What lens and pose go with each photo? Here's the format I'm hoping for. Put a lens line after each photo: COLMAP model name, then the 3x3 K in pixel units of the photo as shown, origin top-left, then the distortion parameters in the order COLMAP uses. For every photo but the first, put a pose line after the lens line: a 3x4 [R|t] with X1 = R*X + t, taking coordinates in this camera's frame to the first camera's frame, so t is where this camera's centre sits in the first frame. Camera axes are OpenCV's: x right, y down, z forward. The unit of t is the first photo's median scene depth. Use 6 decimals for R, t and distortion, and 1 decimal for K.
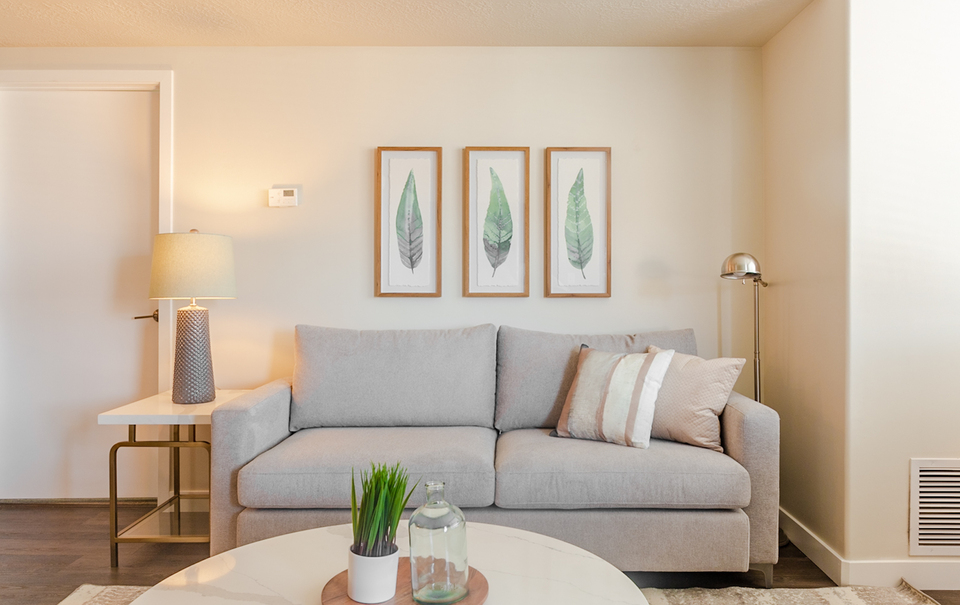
lens RADIAL K [[718.7, 0, 483.8], [0, 718.7, 281.1], [0, 0, 1]] dist [0.000216, -0.002200]
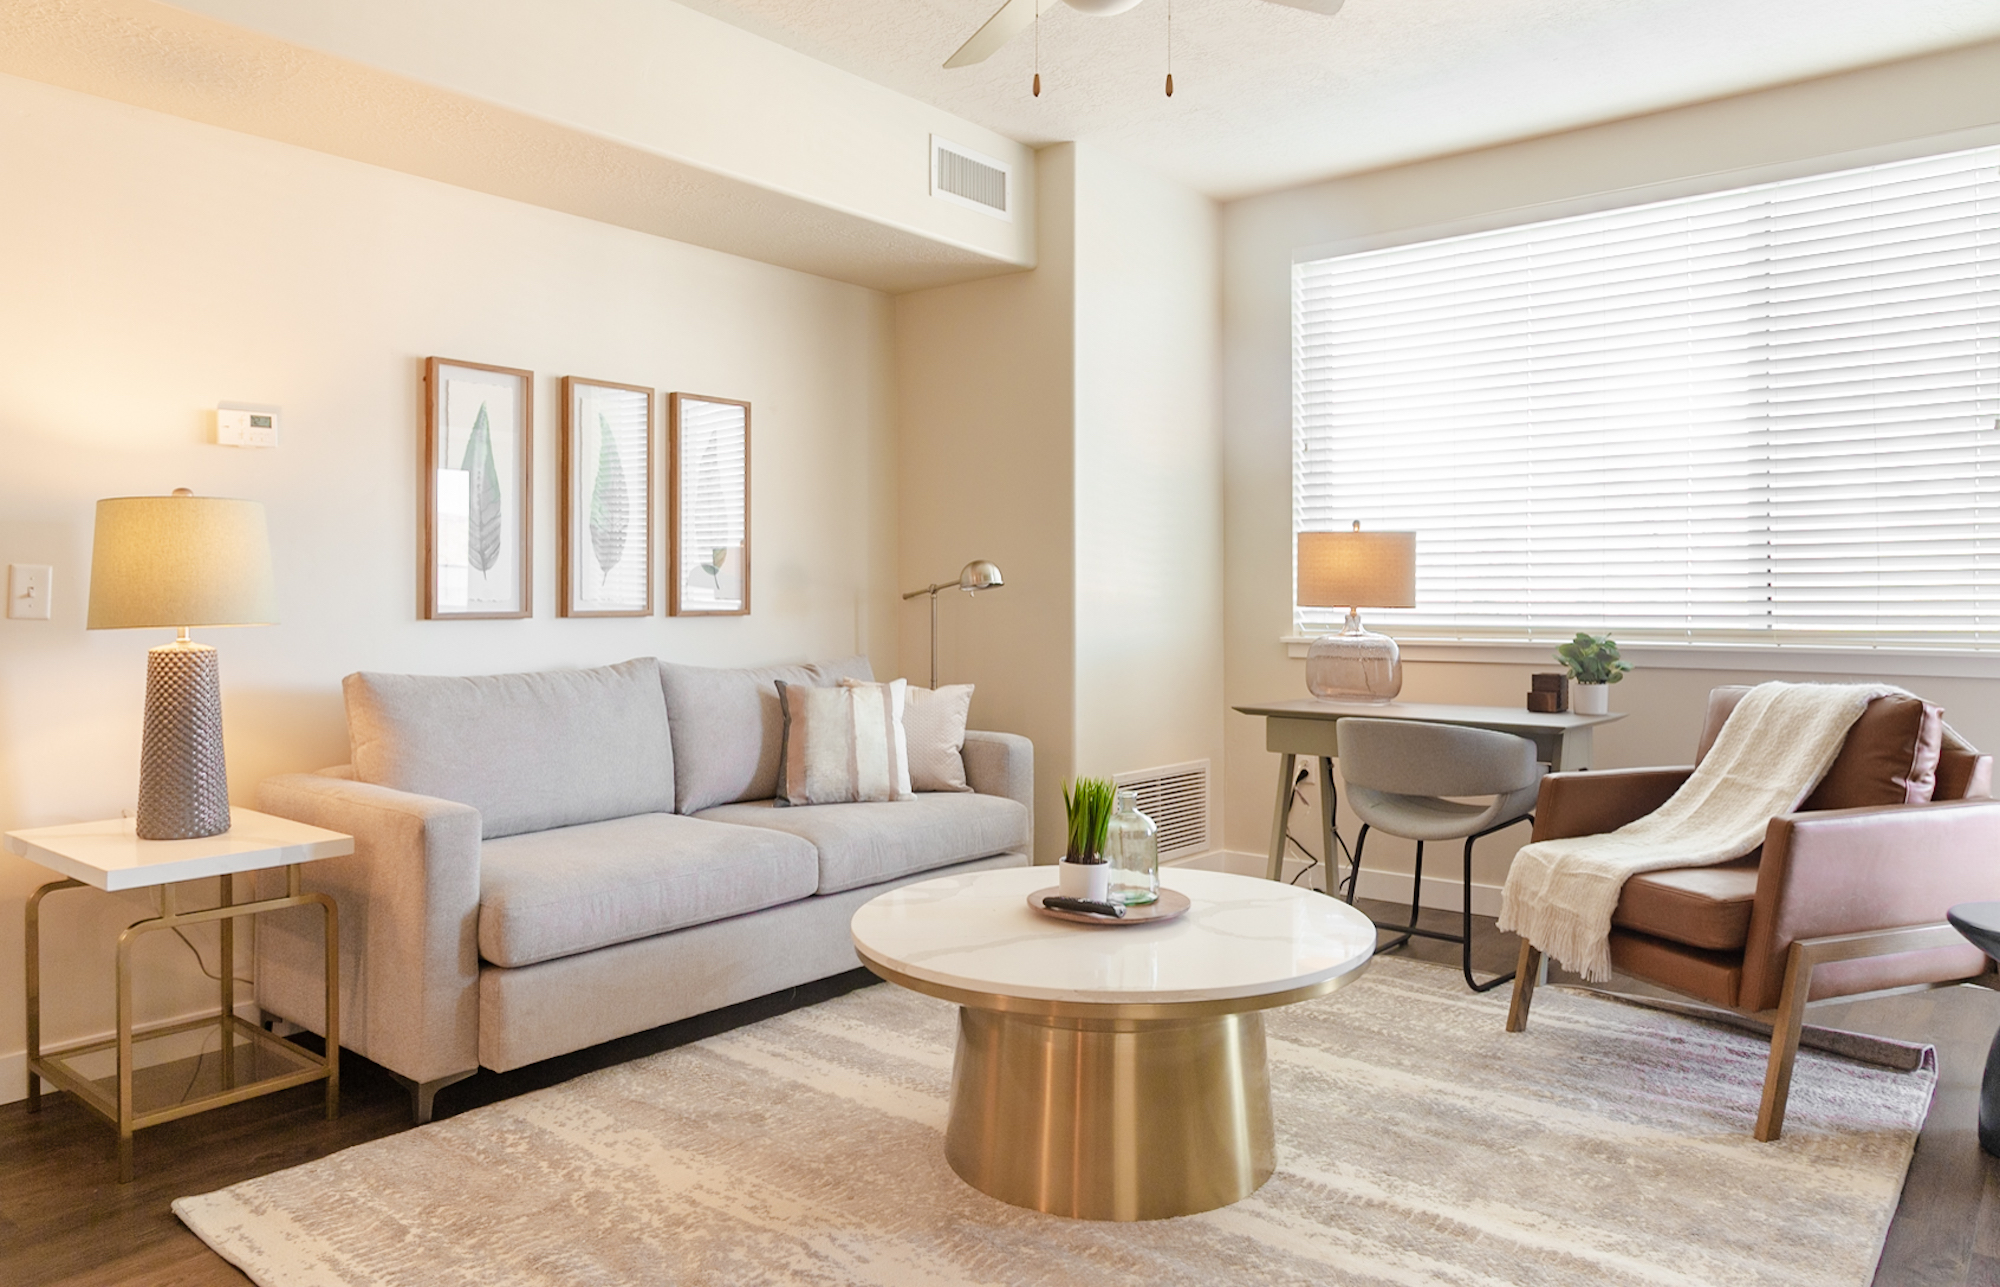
lens RADIAL K [[1350.9, 0, 995.2], [0, 1350.9, 596.0], [0, 0, 1]] dist [-0.002402, -0.000862]
pose [[0.630412, -0.001970, 0.776258, -0.699912], [-0.002449, 0.999987, 0.004526, -0.002959], [-0.776257, -0.004755, 0.630399, -0.022398]]
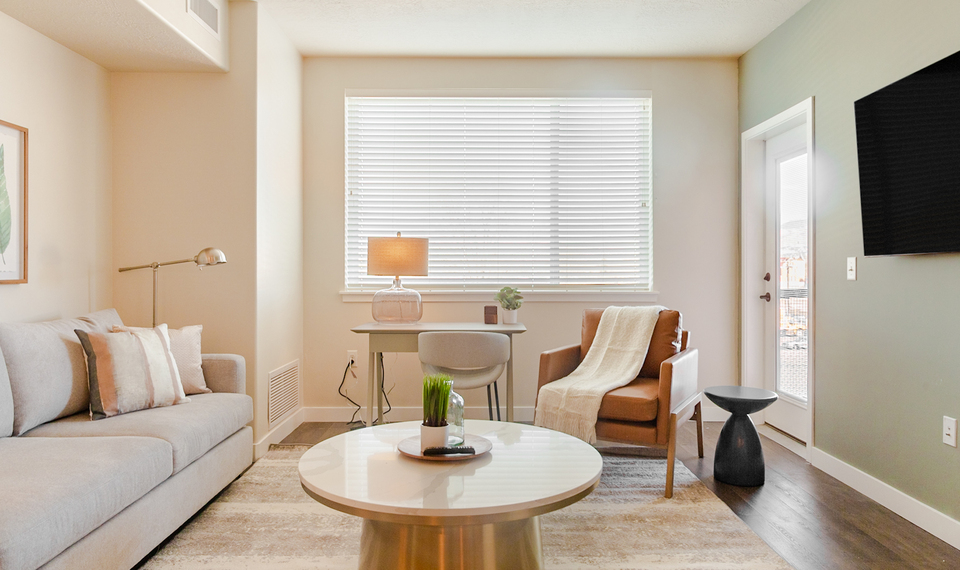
lens RADIAL K [[644.0, 0, 480.3], [0, 644.0, 269.7], [0, 0, 1]] dist [-0.002750, -0.000514]
pose [[-0.015913, -0.001776, 0.999872, -0.701114], [-0.006108, 0.999980, 0.001679, -0.001335], [-0.999855, -0.006080, -0.015923, 0.400904]]
